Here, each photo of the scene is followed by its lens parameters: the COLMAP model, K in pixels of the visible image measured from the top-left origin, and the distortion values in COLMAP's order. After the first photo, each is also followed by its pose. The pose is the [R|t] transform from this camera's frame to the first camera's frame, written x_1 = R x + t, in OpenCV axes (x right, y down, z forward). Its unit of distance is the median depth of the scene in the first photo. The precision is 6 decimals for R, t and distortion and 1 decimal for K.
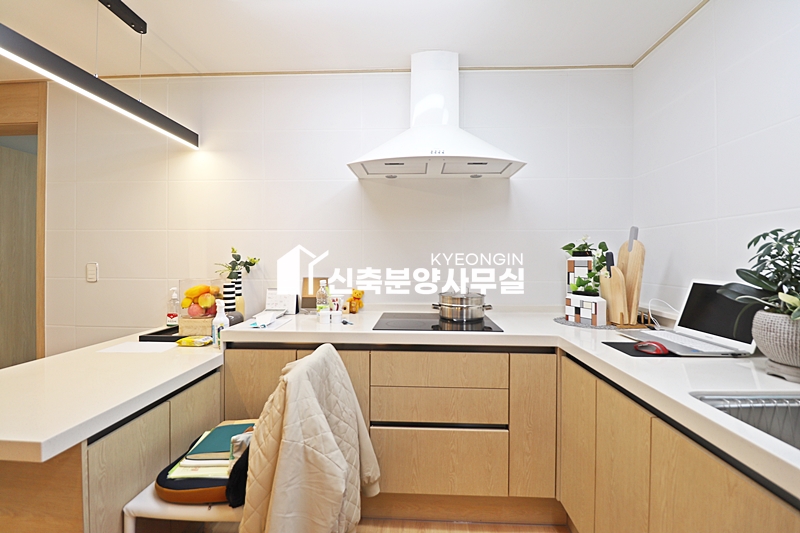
lens RADIAL K [[371.3, 0, 402.2], [0, 371.3, 262.1], [0, 0, 1]] dist [-0.012810, -0.004405]
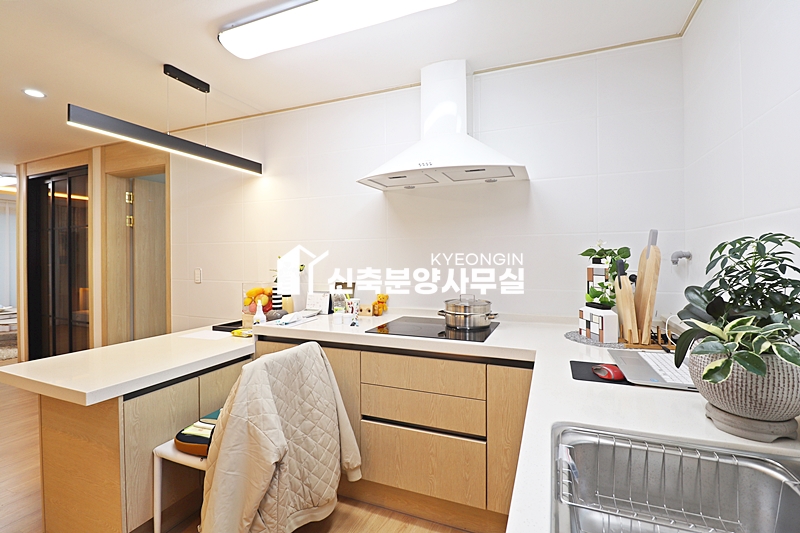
lens RADIAL K [[371.3, 0, 394.1], [0, 371.3, 264.4], [0, 0, 1]] dist [-0.012810, -0.004405]
pose [[0.940748, -0.002153, -0.339099, 0.379567], [0.004107, 0.999979, 0.005045, -0.024135], [0.339081, -0.006139, 0.940737, -0.004849]]
